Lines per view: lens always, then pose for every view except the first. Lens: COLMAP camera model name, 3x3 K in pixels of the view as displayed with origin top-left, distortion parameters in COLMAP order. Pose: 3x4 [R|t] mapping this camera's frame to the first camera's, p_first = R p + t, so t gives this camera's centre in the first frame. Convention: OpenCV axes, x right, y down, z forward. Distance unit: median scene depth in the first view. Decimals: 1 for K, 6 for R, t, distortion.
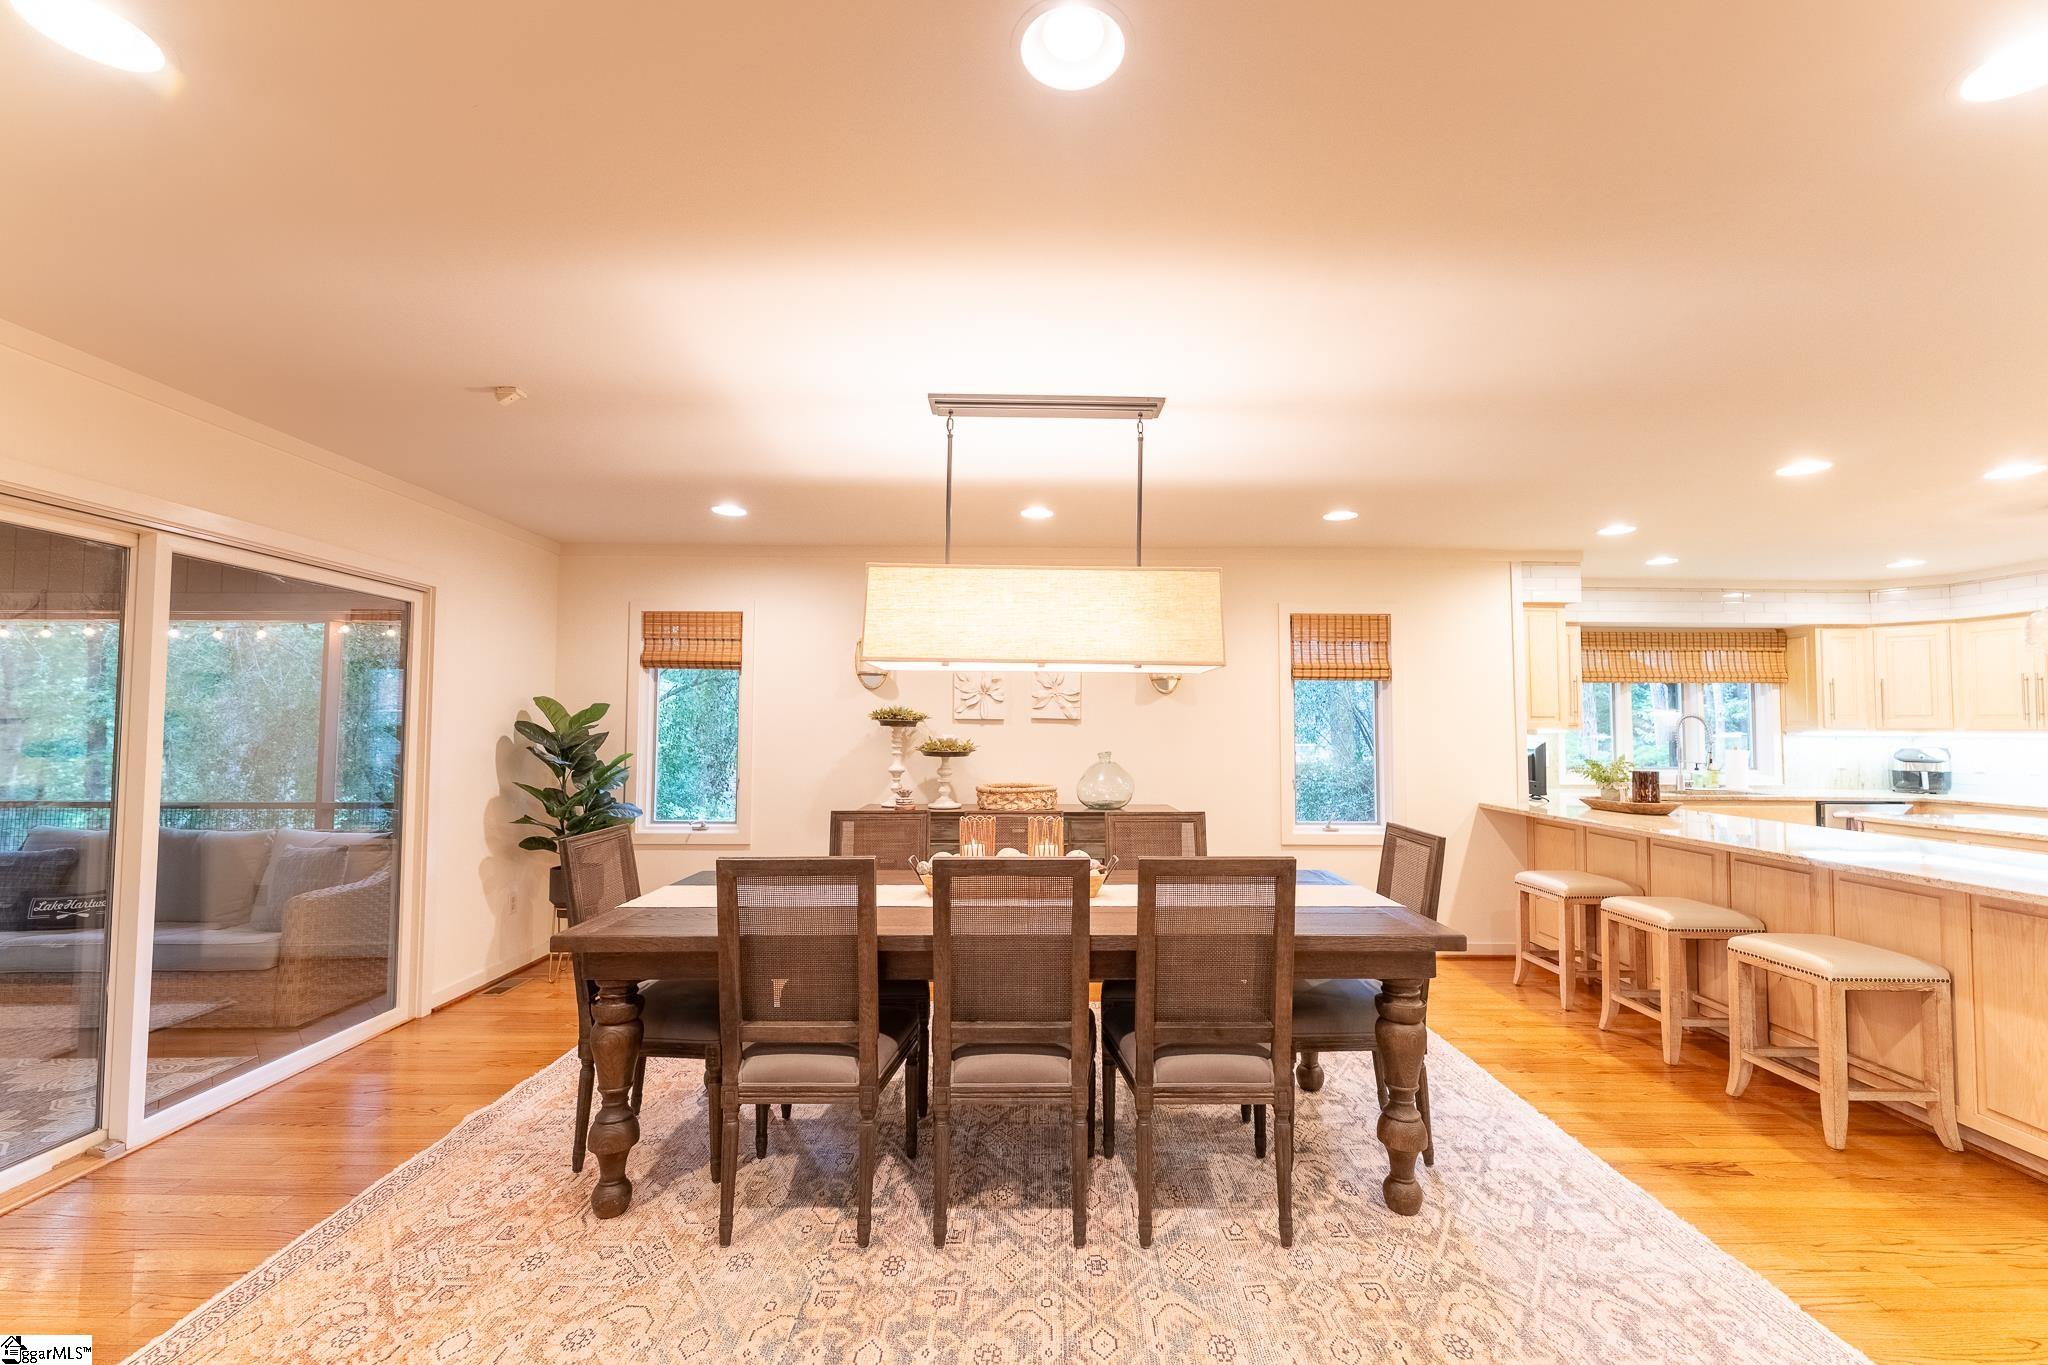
lens RADIAL K [[829.5, 0, 1027.0], [0, 829.5, 689.0], [0, 0, 1]] dist [0.001844, -0.000230]
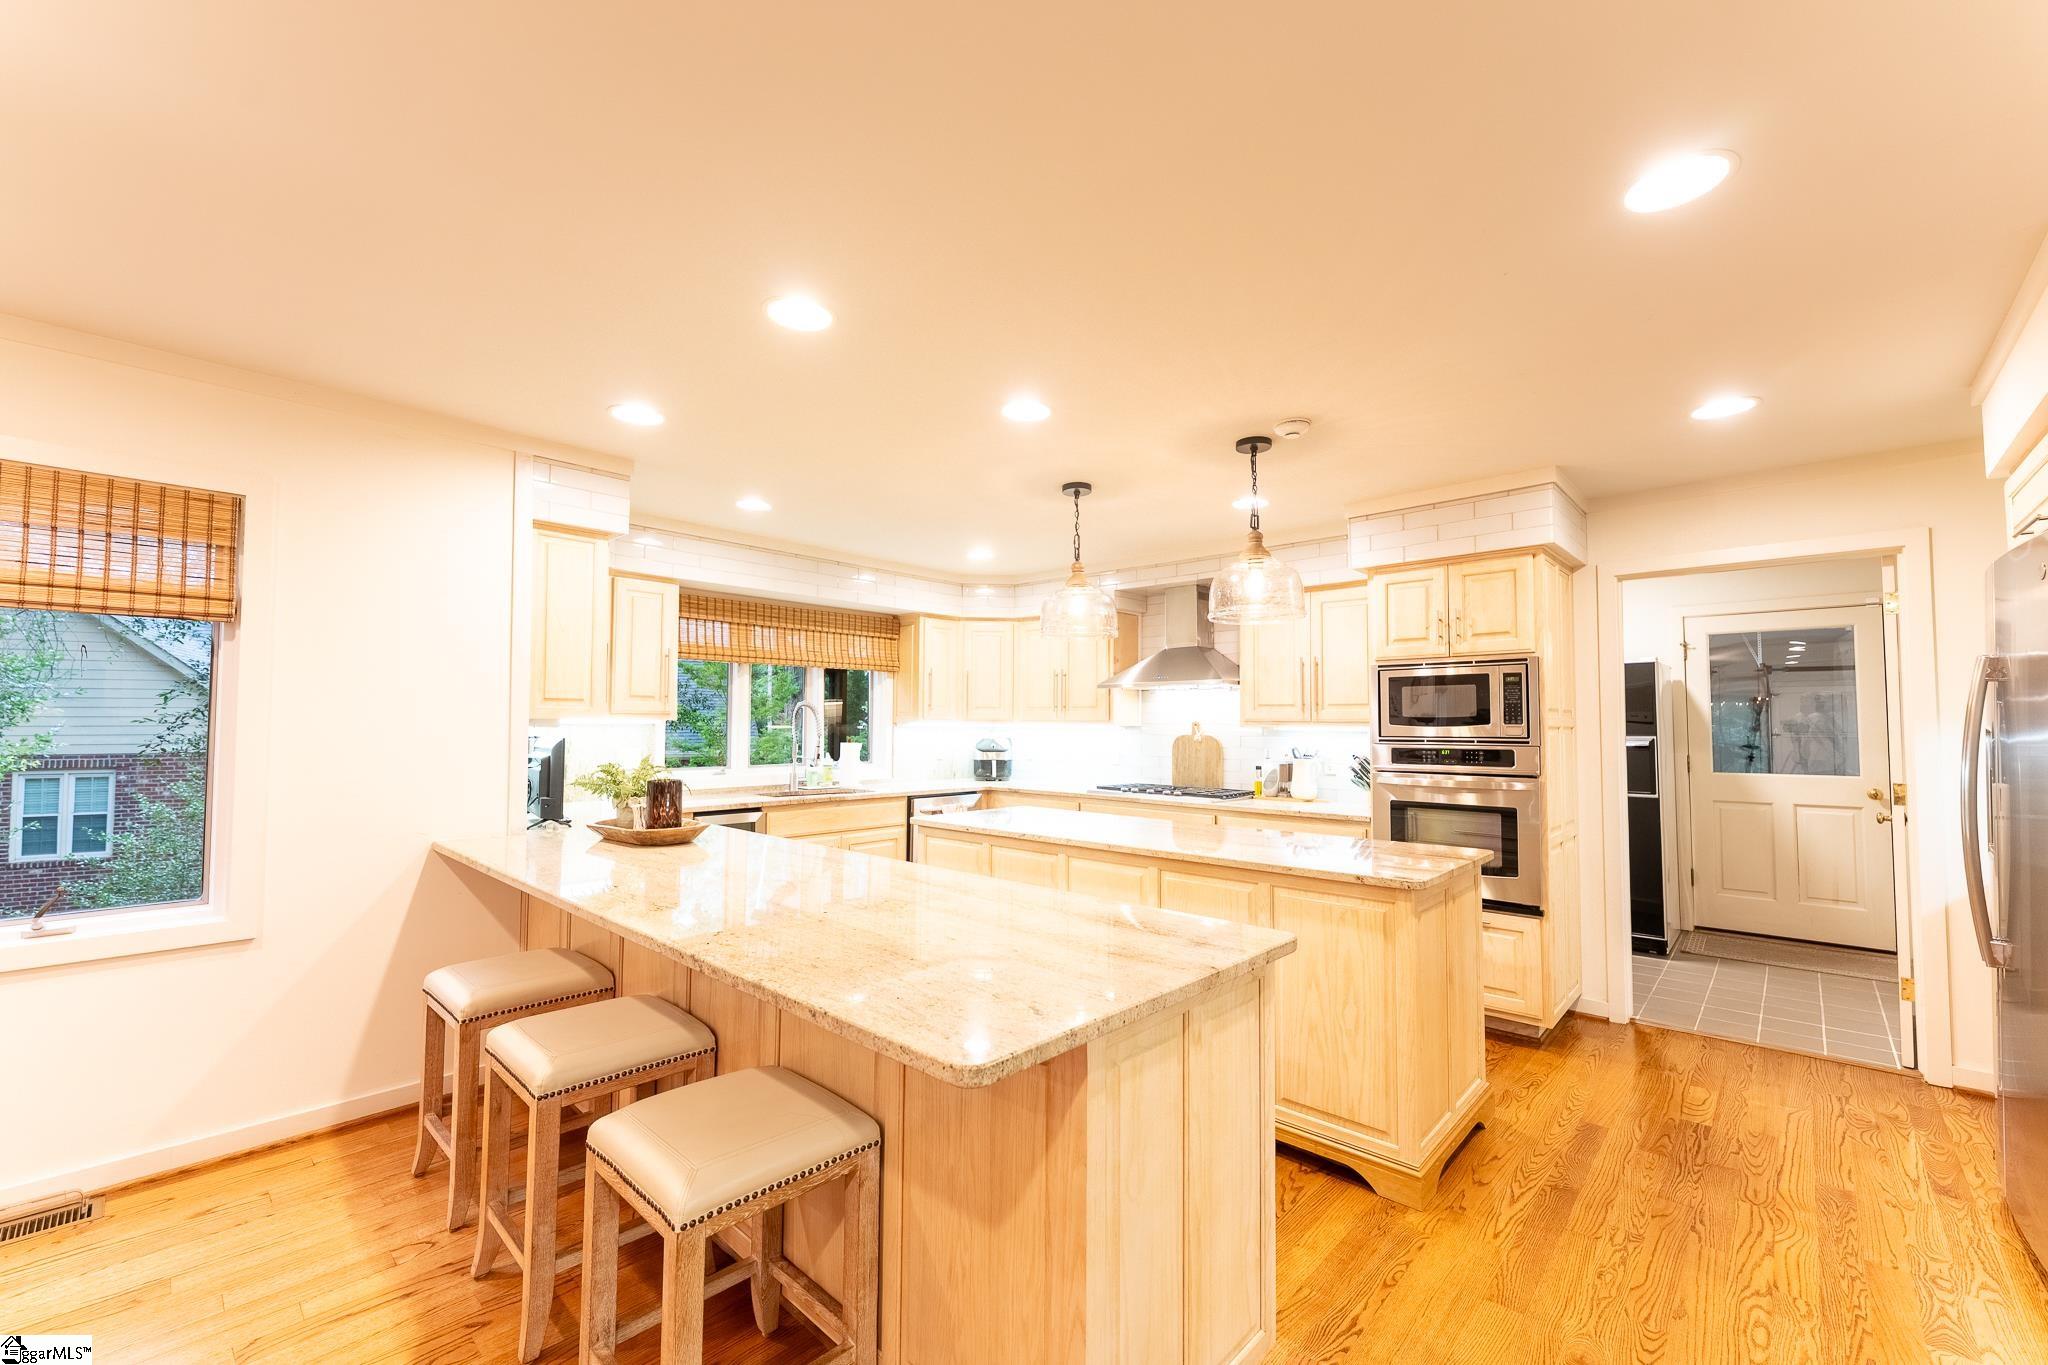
lens RADIAL K [[829.5, 0, 1029.5], [0, 829.5, 685.8], [0, 0, 1]] dist [0.001844, -0.000230]
pose [[0.688730, 0.032372, 0.724295, 0.402002], [-0.036061, 0.999296, -0.010373, 0.016229], [-0.724120, -0.018975, 0.689413, 0.281853]]
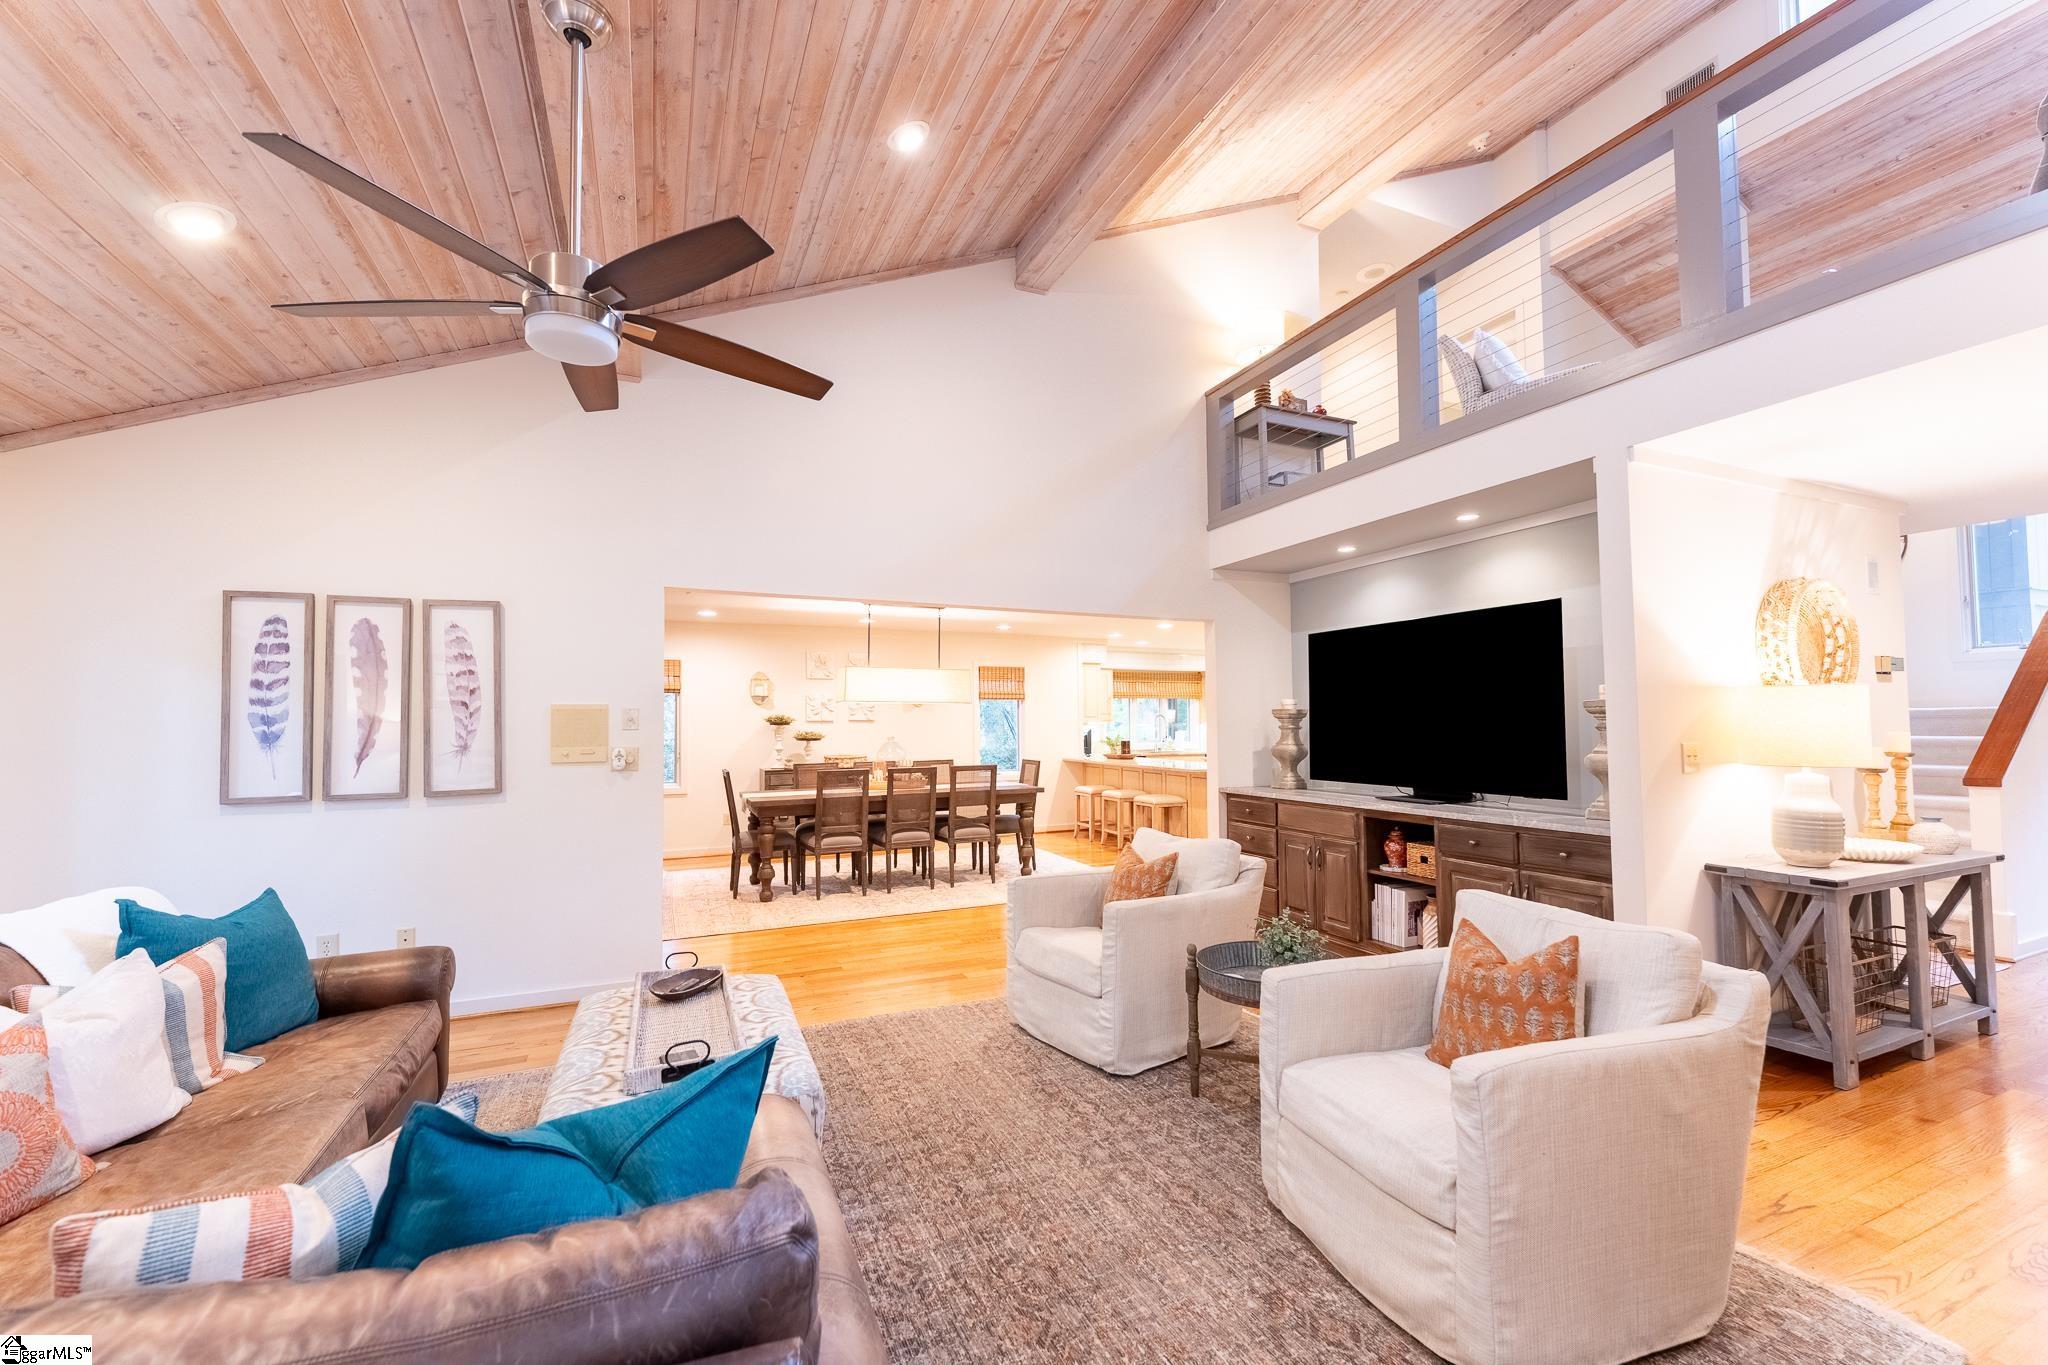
lens RADIAL K [[829.5, 0, 1023.1], [0, 829.5, 692.7], [0, 0, 1]] dist [0.001844, -0.000230]
pose [[0.917111, 0.002640, 0.398623, -0.378203], [-0.007480, 0.999916, 0.010588, -0.048674], [-0.398562, -0.012692, 0.917054, -0.870257]]
